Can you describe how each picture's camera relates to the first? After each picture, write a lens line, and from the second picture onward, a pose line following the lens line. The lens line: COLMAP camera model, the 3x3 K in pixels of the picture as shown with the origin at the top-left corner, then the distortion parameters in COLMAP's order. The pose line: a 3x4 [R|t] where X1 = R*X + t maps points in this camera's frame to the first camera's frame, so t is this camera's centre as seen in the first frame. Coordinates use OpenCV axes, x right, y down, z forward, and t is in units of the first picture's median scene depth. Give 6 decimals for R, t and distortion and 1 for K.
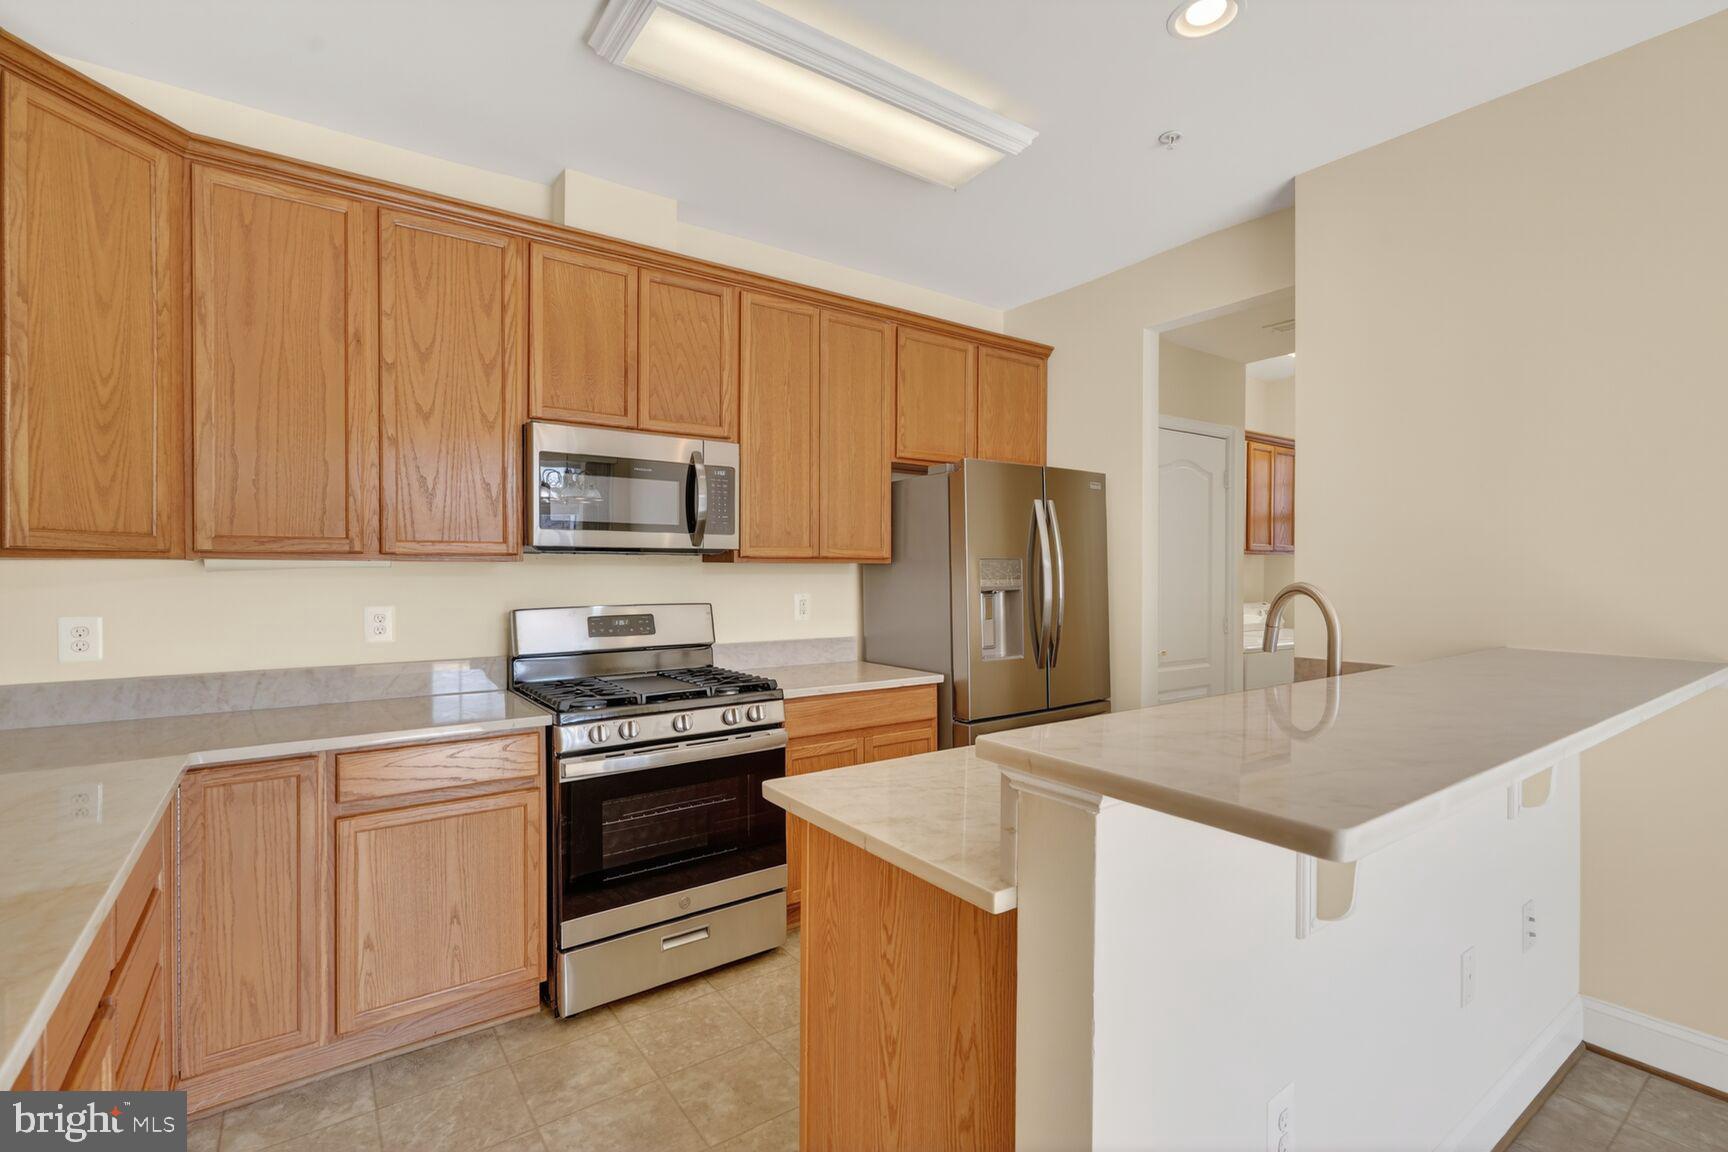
lens RADIAL K [[788.0, 0, 872.3], [0, 788.0, 569.8], [0, 0, 1]] dist [0.003431, 0.000129]
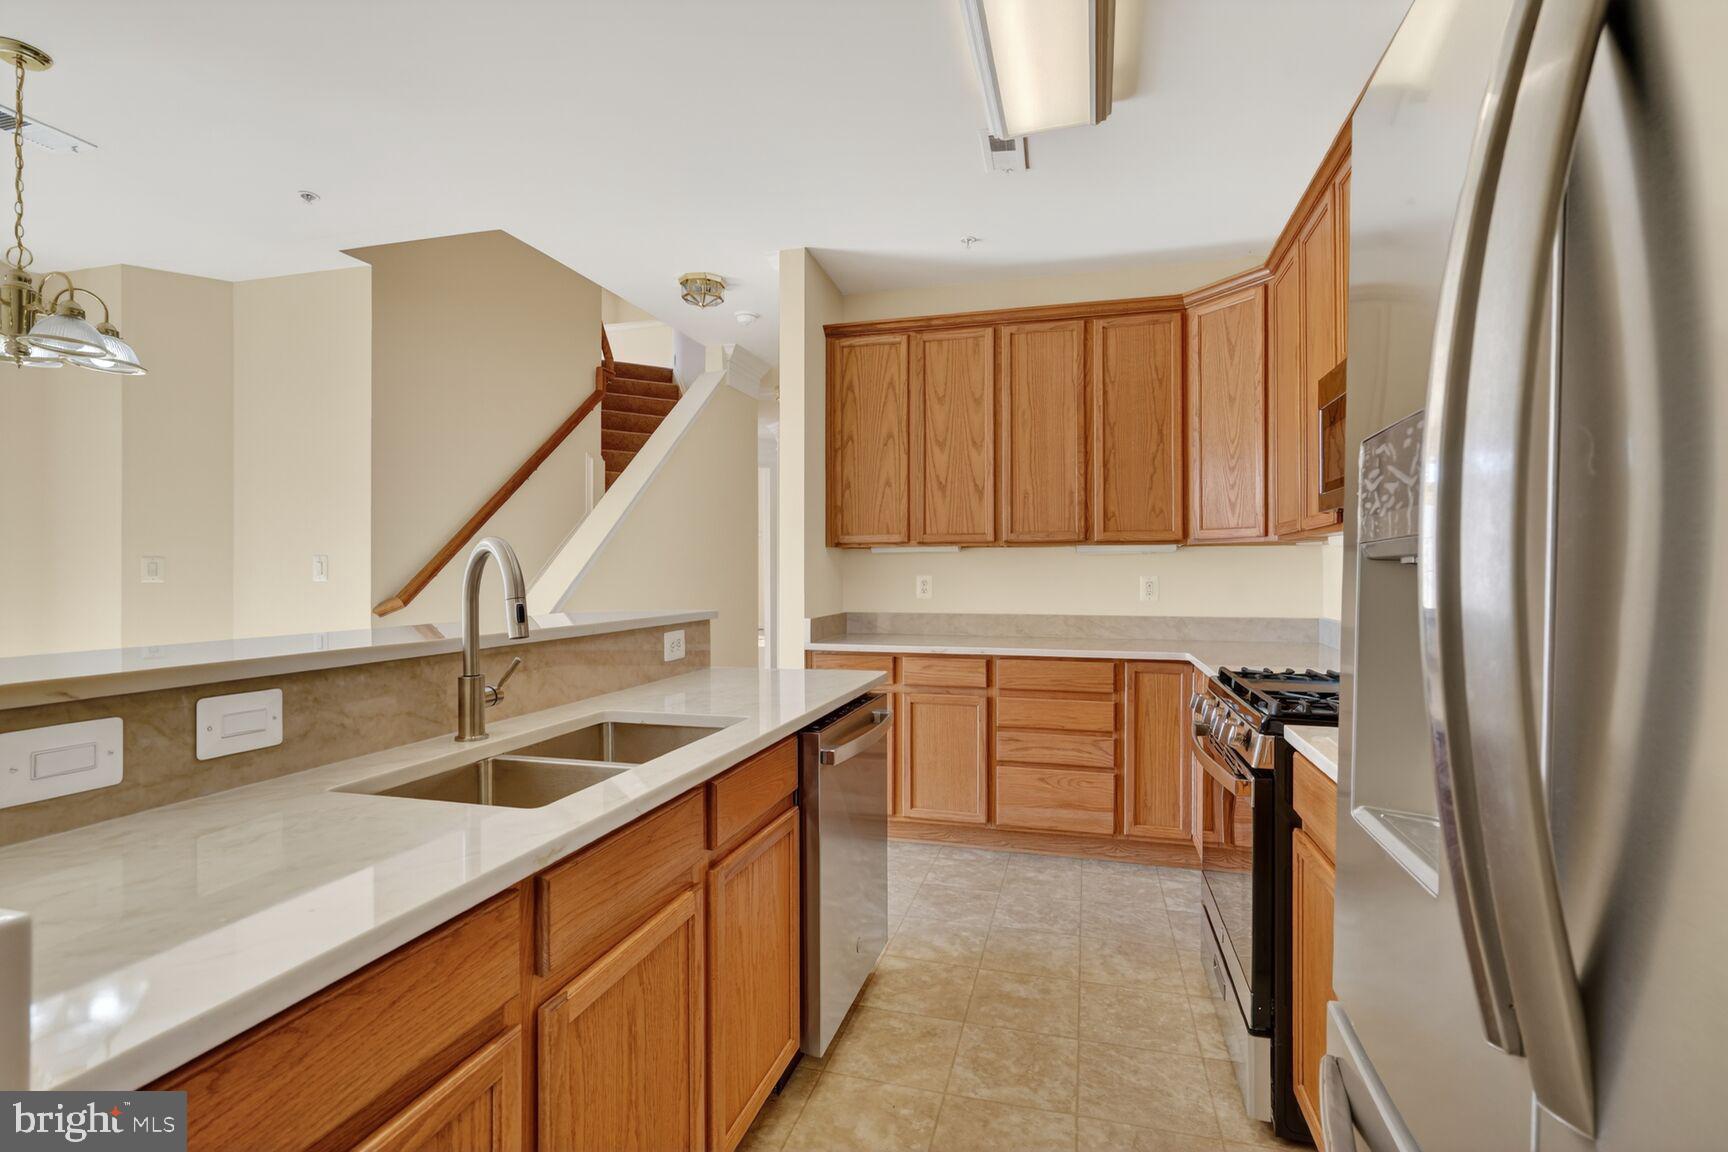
lens RADIAL K [[783.4, 0, 869.6], [0, 783.4, 566.6], [0, 0, 1]] dist [-0.001030, 0.000669]
pose [[-0.782416, 0.003290, -0.622748, 0.560583], [0.004306, 0.999991, -0.000127, 0.026224], [0.622741, -0.002781, -0.782423, 1.391331]]
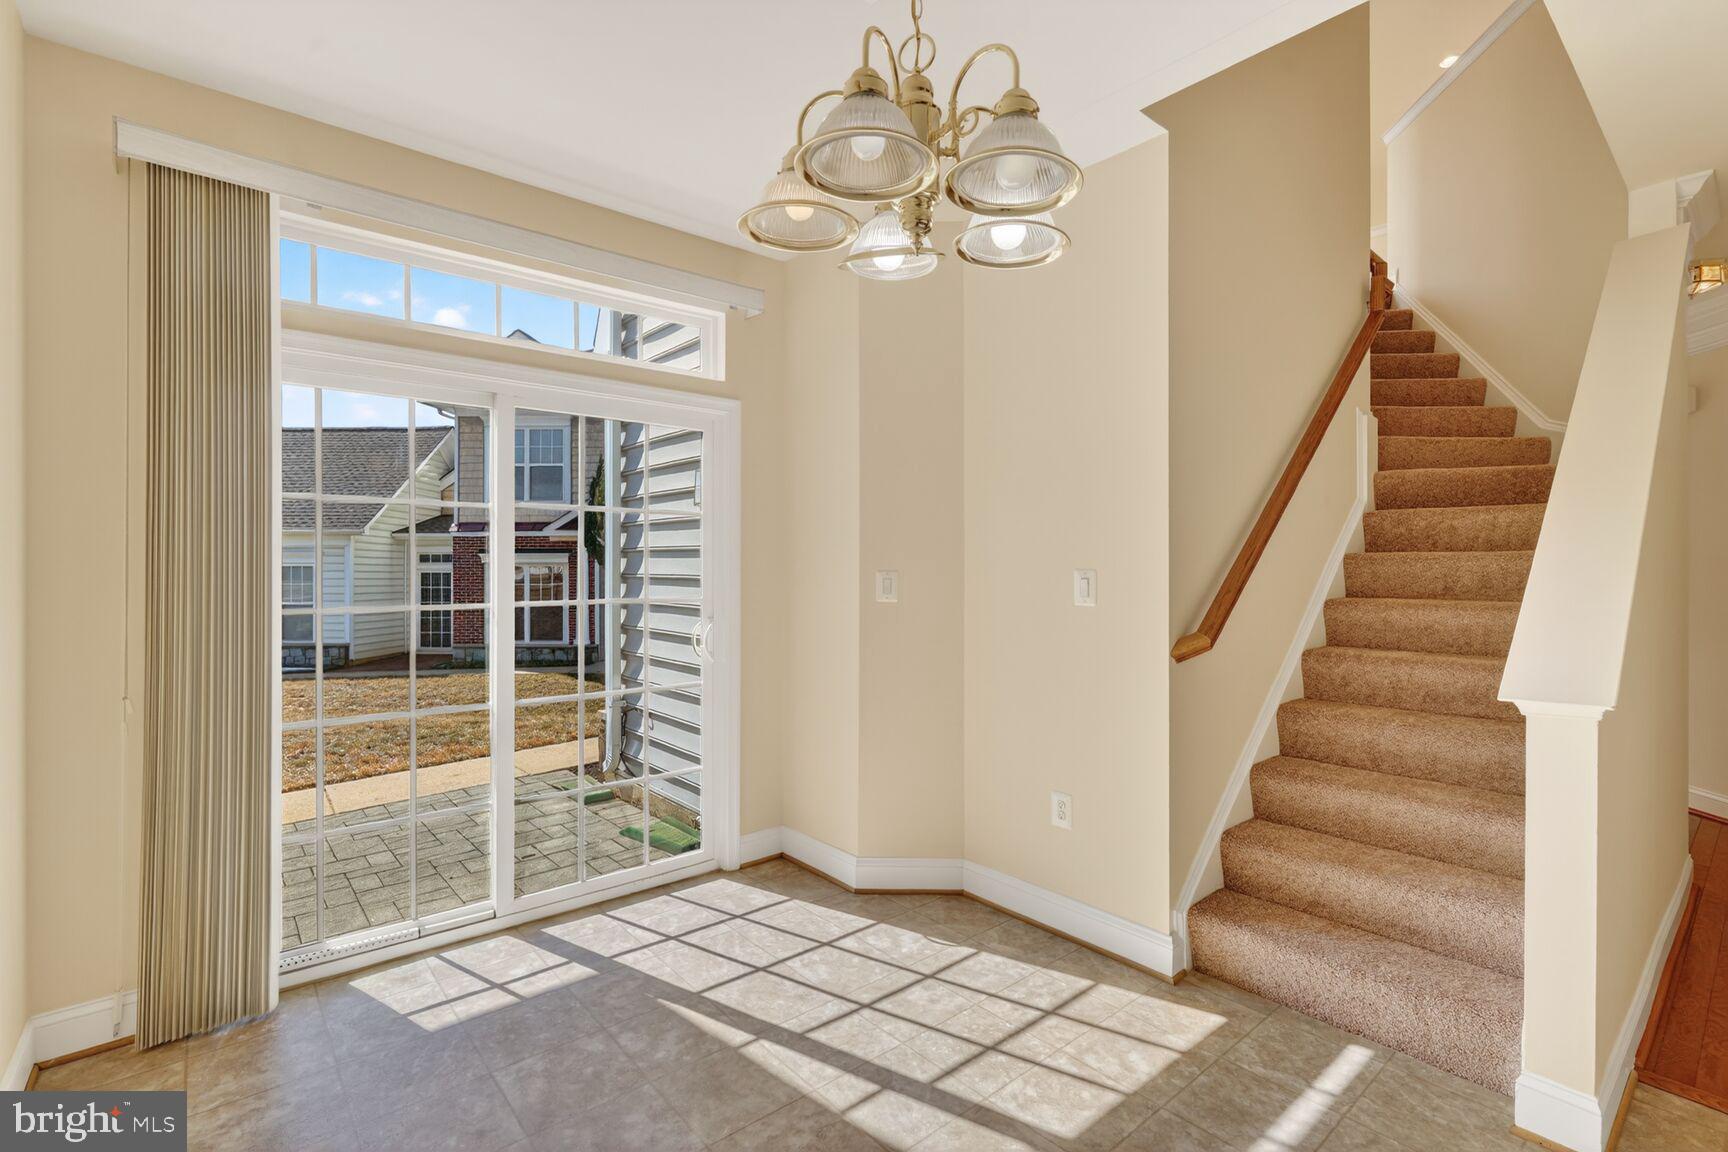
lens RADIAL K [[788.0, 0, 863.4], [0, 788.0, 576.6], [0, 0, 1]] dist [0.003431, 0.000129]
pose [[-0.997522, 0.005373, -0.070151, 0.834766], [0.004709, 0.999943, 0.009631, -0.002476], [0.070199, 0.009277, -0.997490, 0.588578]]
